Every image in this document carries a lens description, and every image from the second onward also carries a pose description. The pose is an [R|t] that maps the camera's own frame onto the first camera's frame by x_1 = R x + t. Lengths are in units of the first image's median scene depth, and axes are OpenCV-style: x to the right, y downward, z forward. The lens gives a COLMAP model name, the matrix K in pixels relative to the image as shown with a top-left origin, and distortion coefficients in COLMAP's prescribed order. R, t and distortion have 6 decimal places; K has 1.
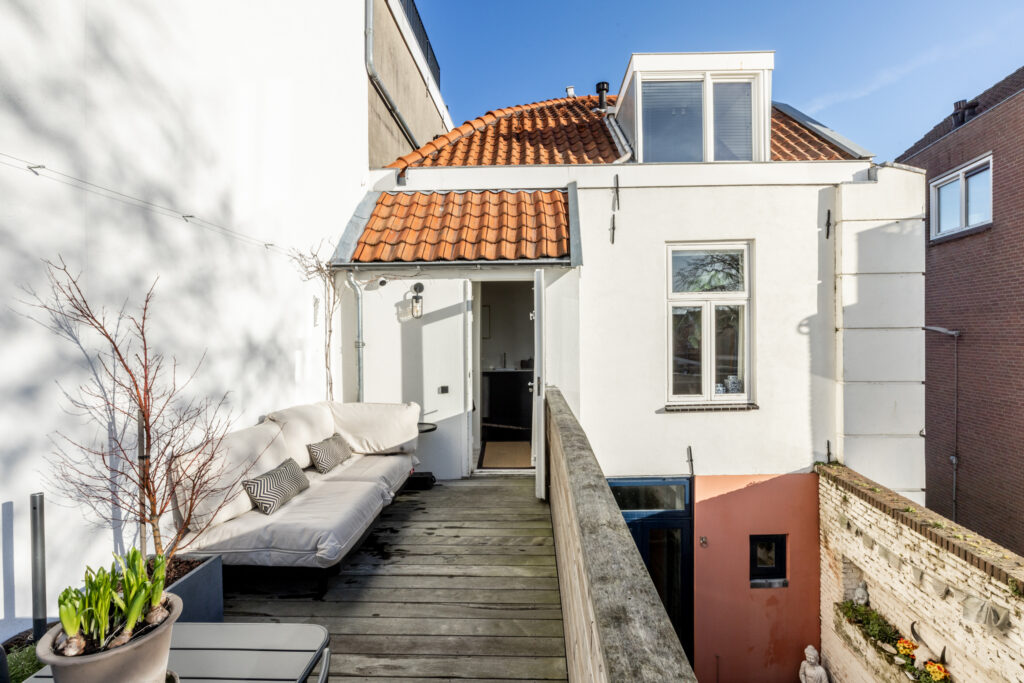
lens RADIAL K [[467.3, 0, 512.0], [0, 467.3, 341.5], [0, 0, 1]] dist [-0.004319, -0.000199]
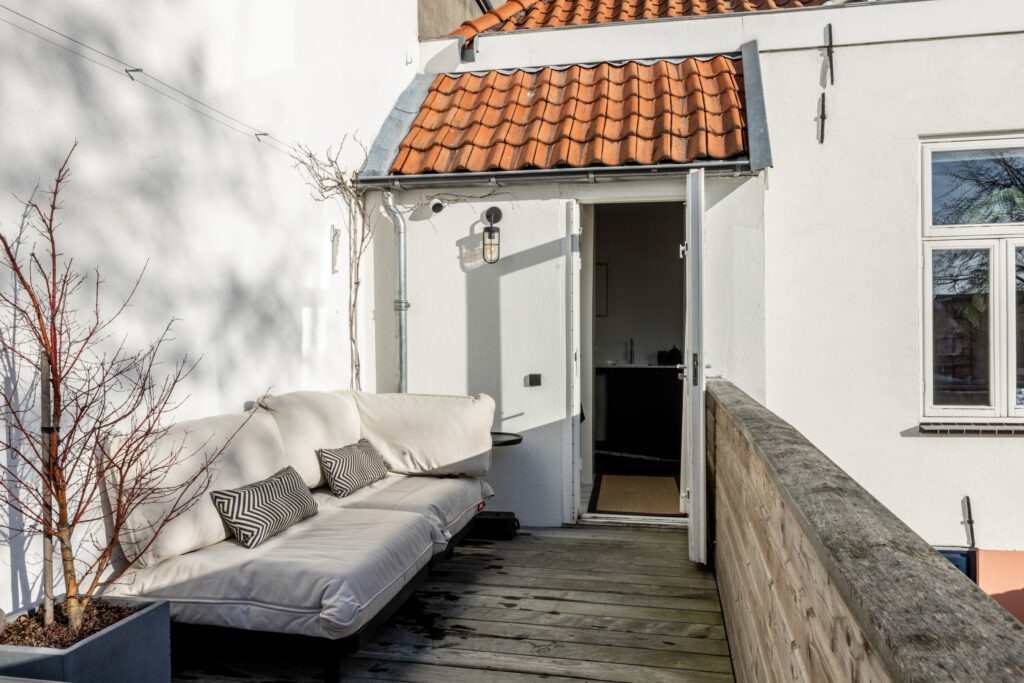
lens RADIAL K [[715.3, 0, 512.0], [0, 715.3, 341.5], [0, 0, 1]] dist [0.006577, 0.001571]
pose [[0.984481, 0.001964, -0.175482, -0.010294], [-0.002447, 0.999994, -0.002533, 0.060897], [0.175476, 0.002923, 0.984479, 0.079205]]
